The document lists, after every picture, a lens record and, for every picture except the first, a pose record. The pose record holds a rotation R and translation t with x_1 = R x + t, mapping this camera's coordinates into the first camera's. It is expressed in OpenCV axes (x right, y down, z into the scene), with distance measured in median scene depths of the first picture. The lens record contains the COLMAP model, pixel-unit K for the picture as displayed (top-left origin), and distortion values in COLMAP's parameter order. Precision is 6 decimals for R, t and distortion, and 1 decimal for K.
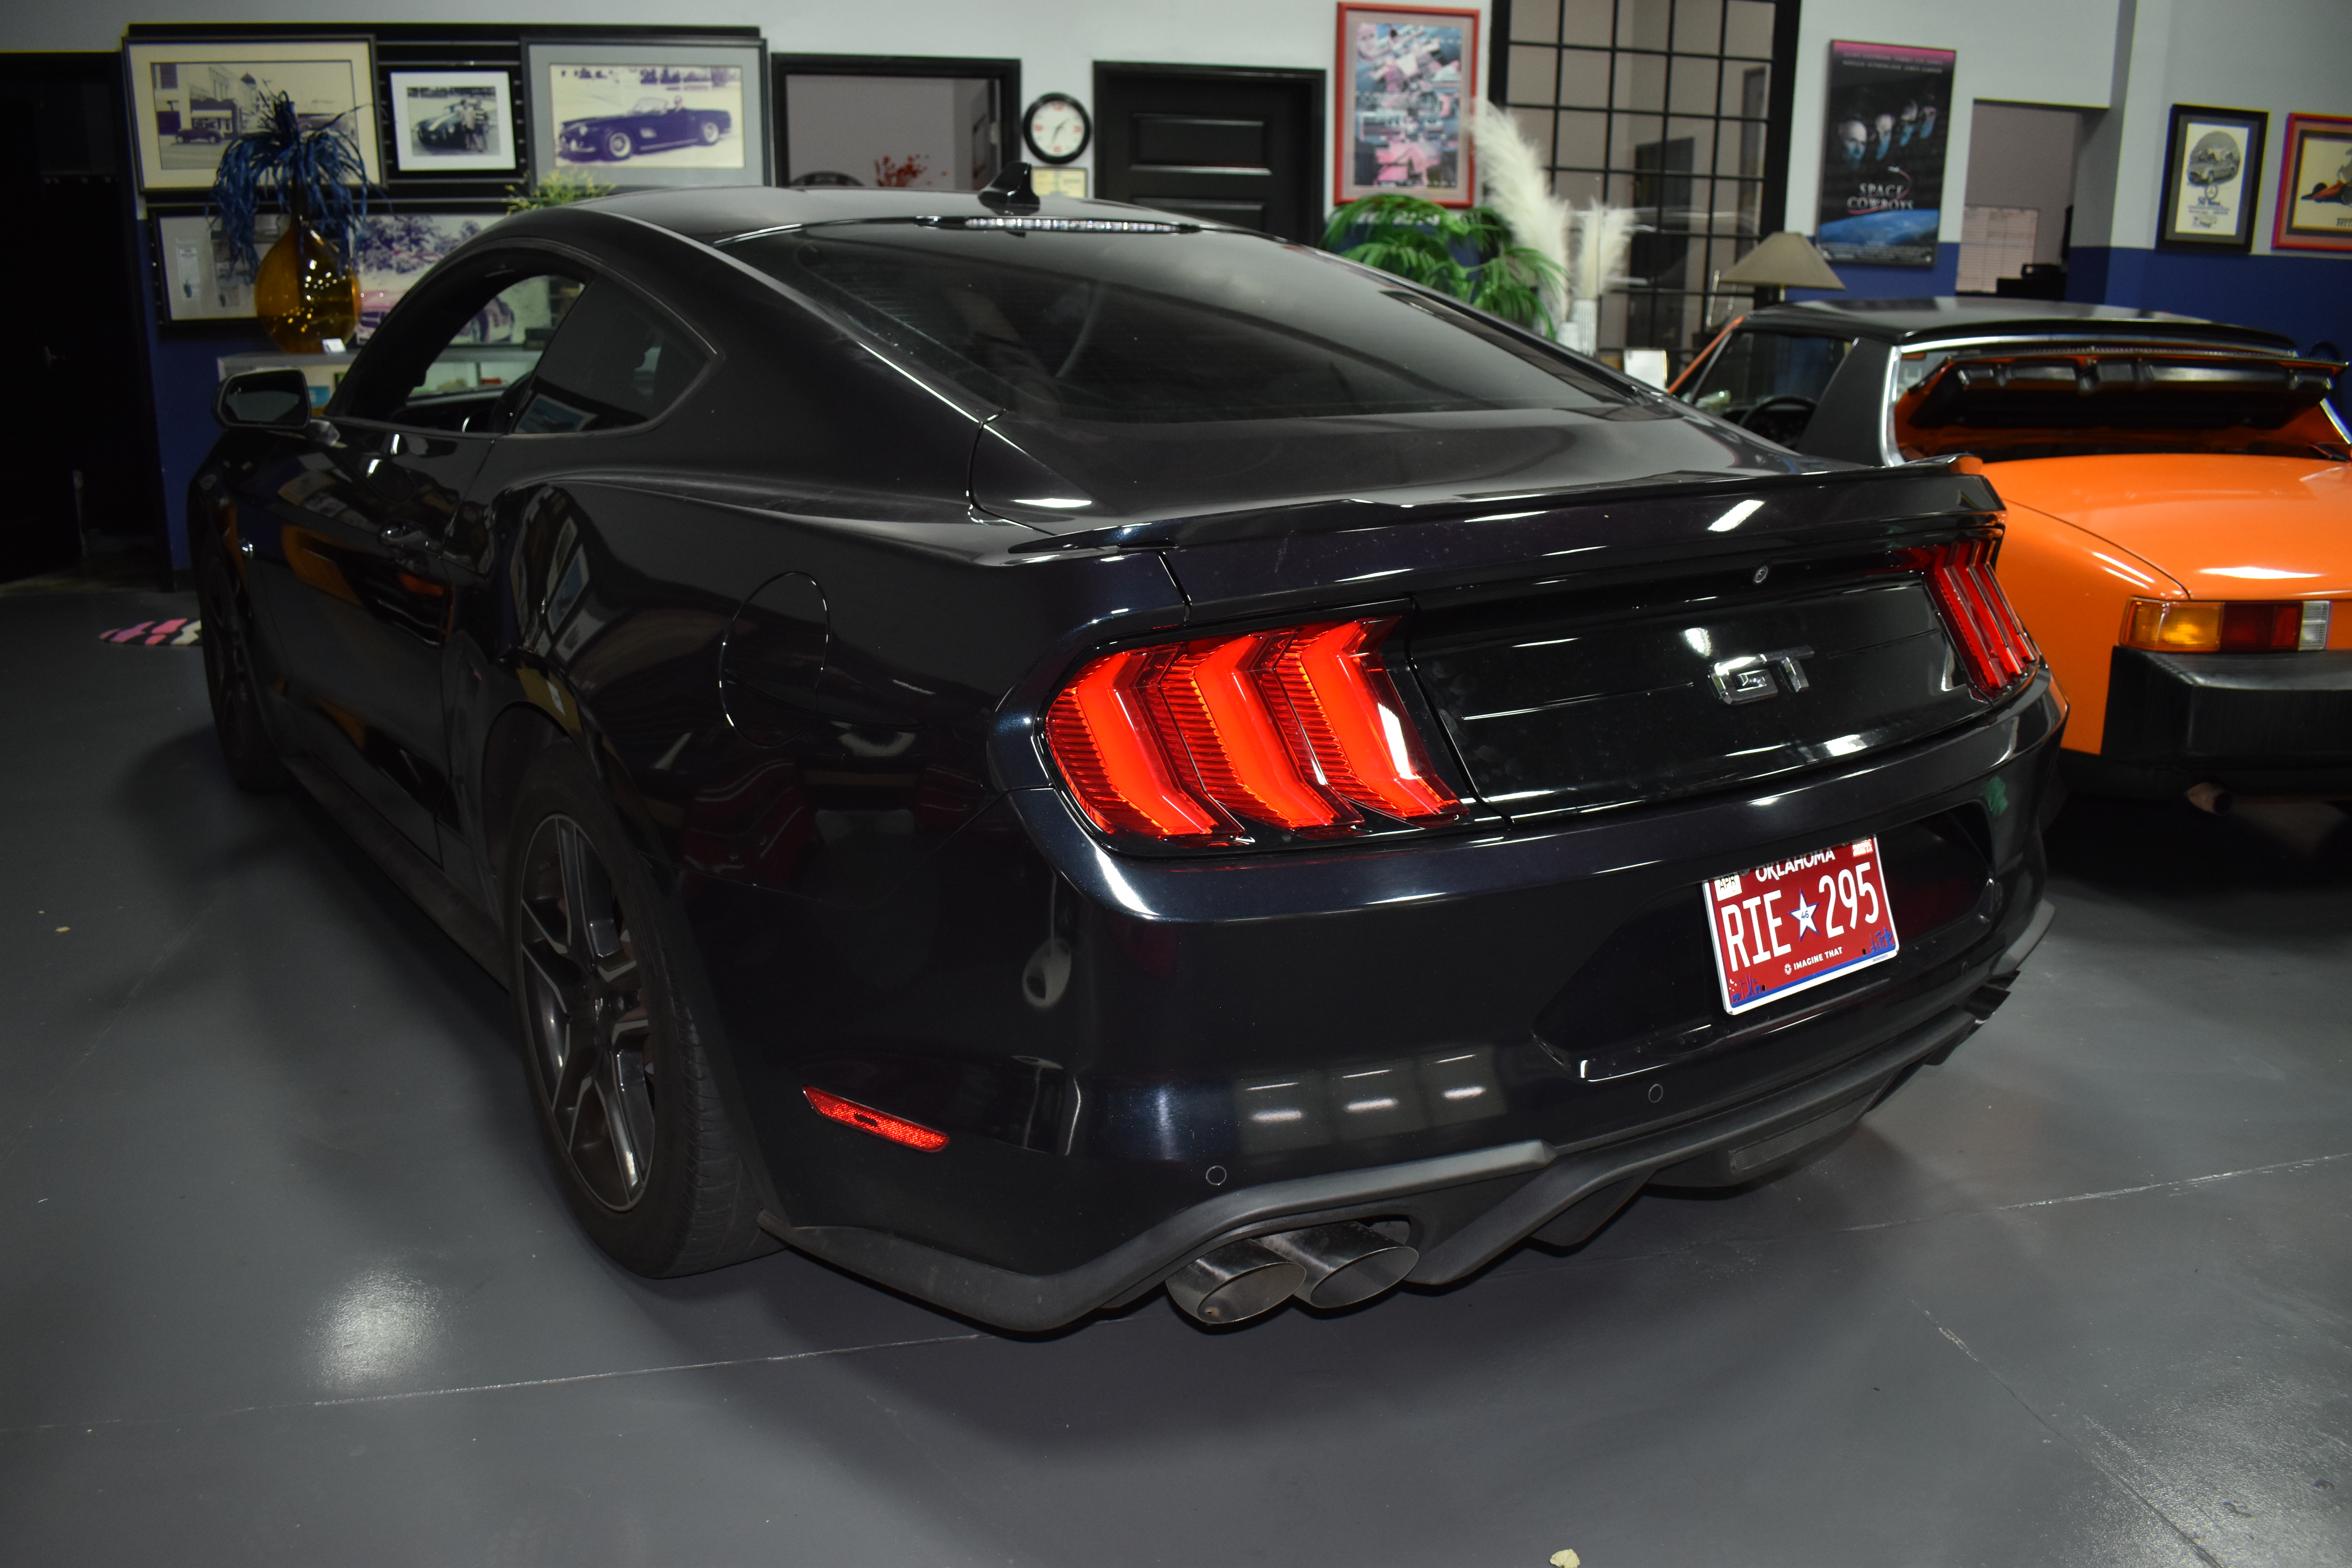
lens RADIAL K [[1881.6, 0, 1172.8], [0, 1881.6, 783.6], [0, 0, 1]] dist [-0.060981, -0.005187]
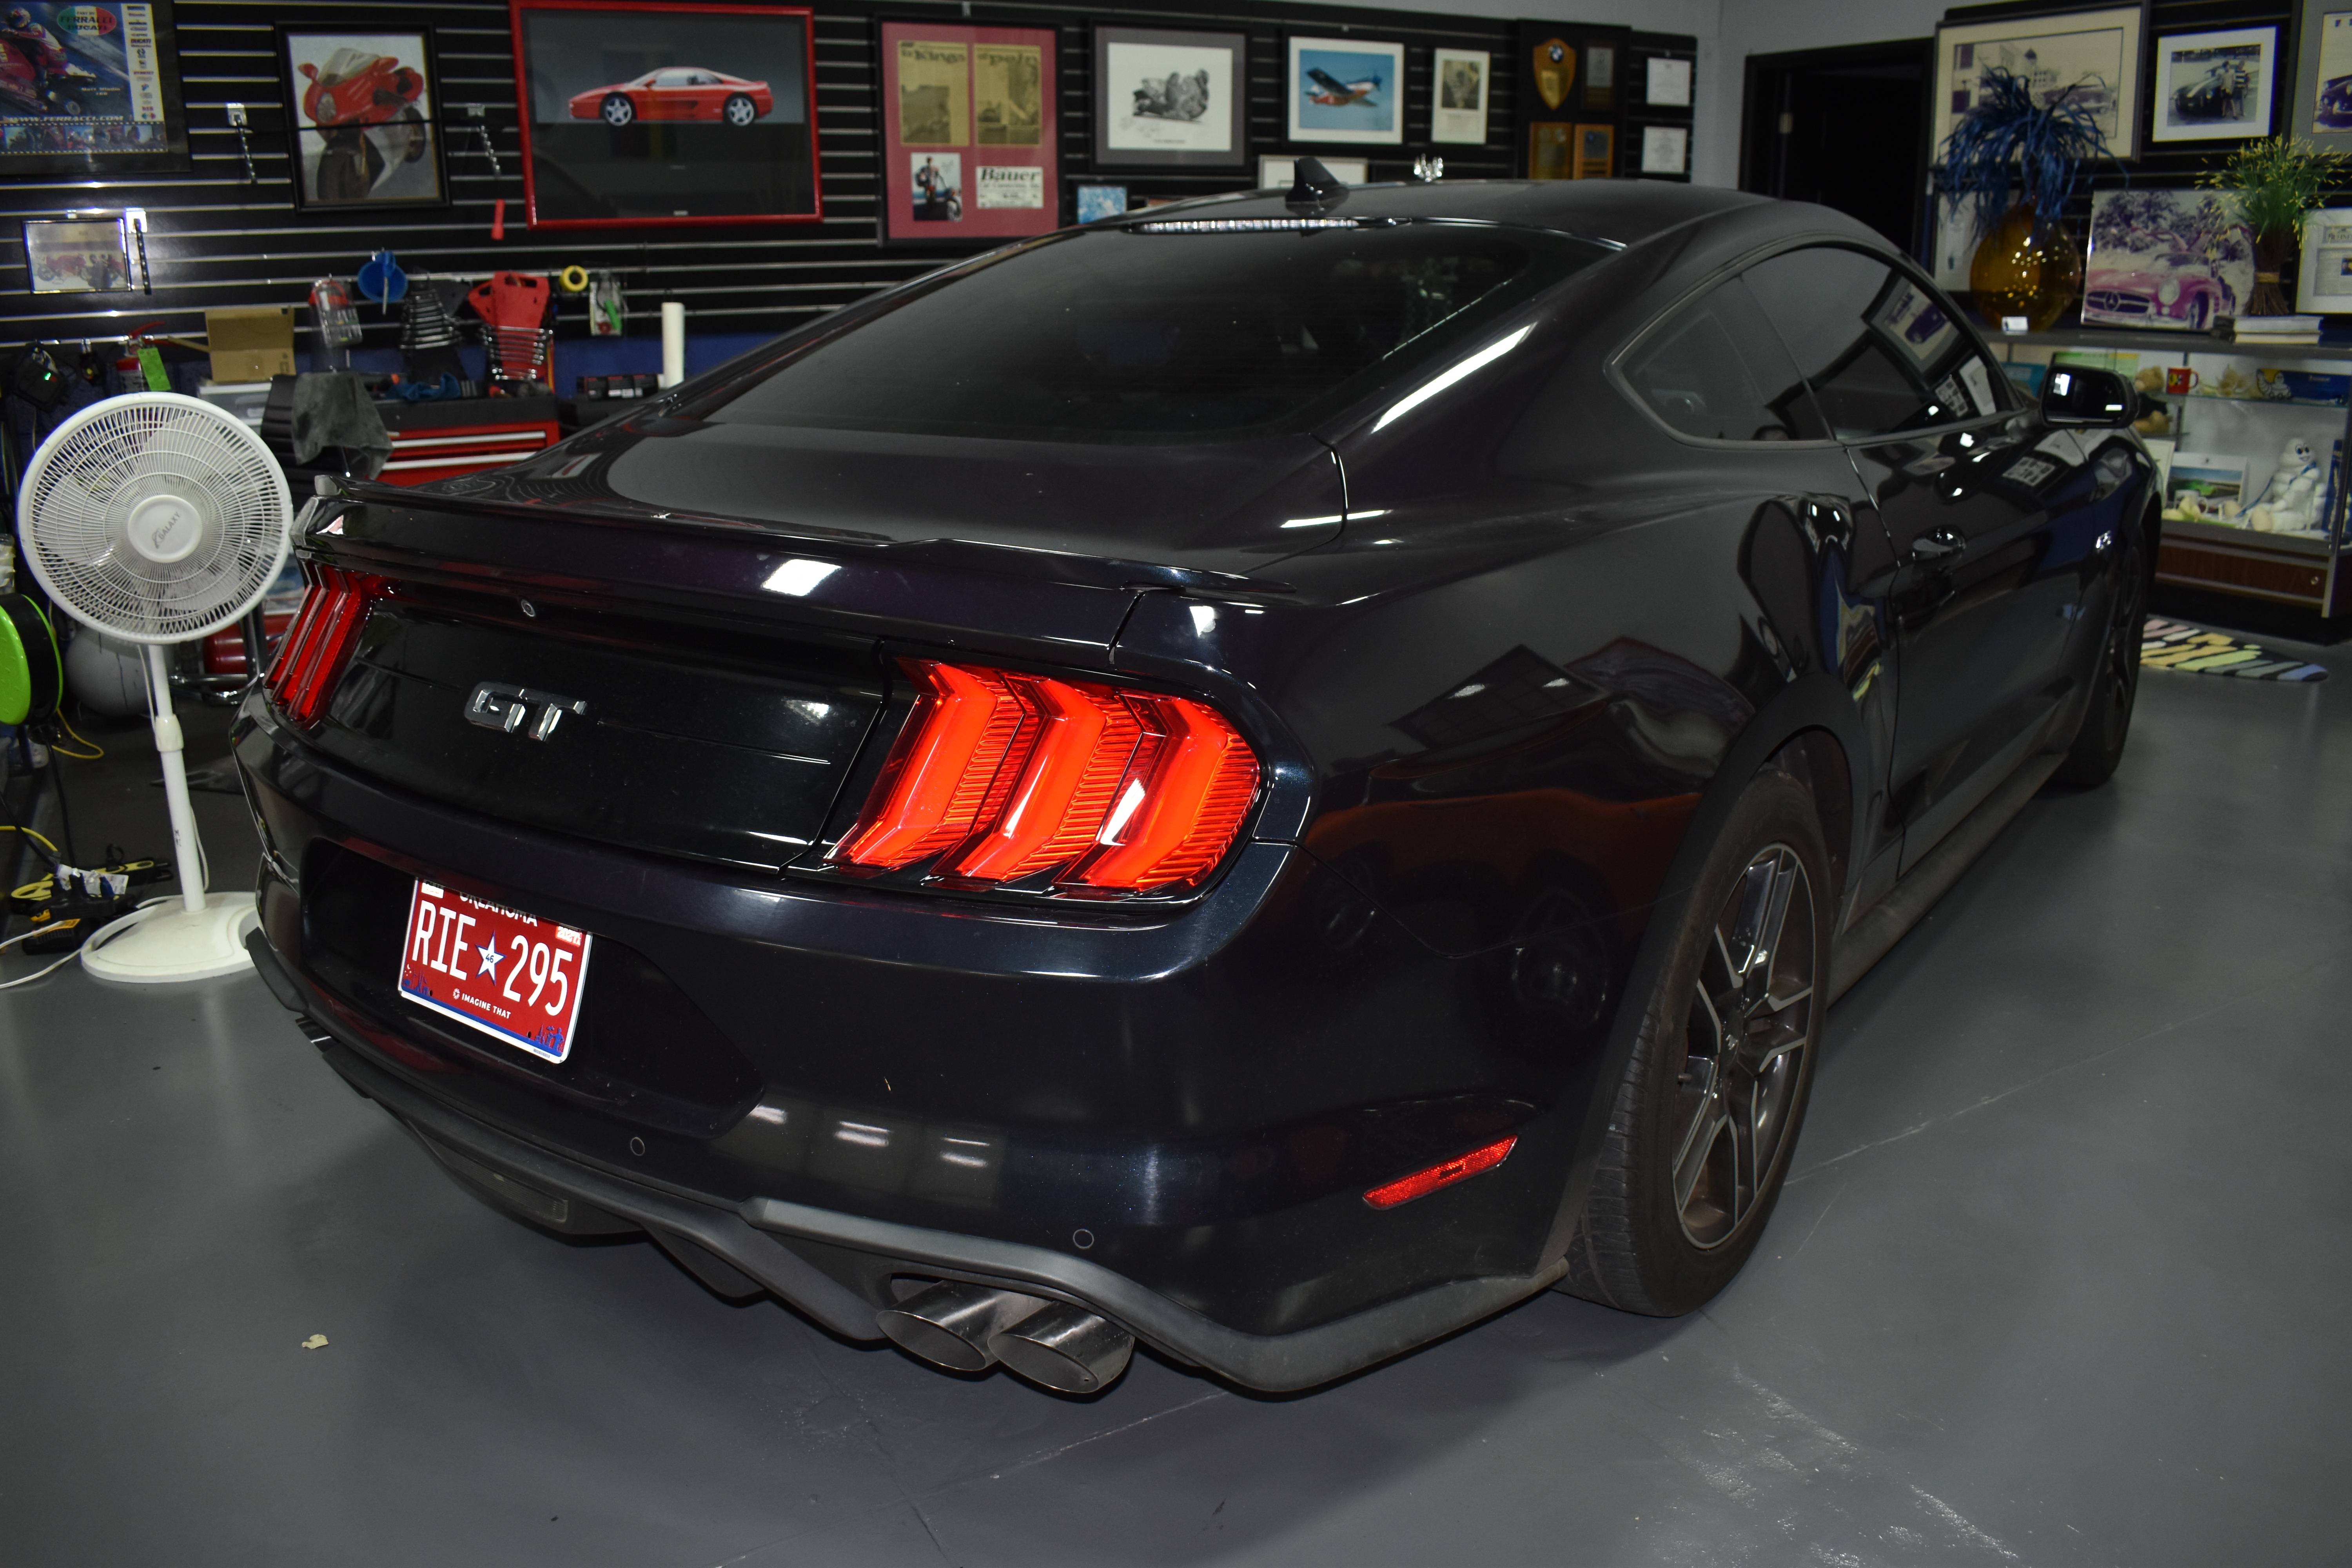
lens RADIAL K [[1881.6, 0, 1173.1], [0, 1881.6, 781.9], [0, 0, 1]] dist [-0.060981, -0.005187]
pose [[0.276910, 0.262916, -0.924227, 0.390304], [-0.243562, 0.949633, 0.197169, -0.088049], [0.929515, 0.170508, 0.326999, 0.296181]]
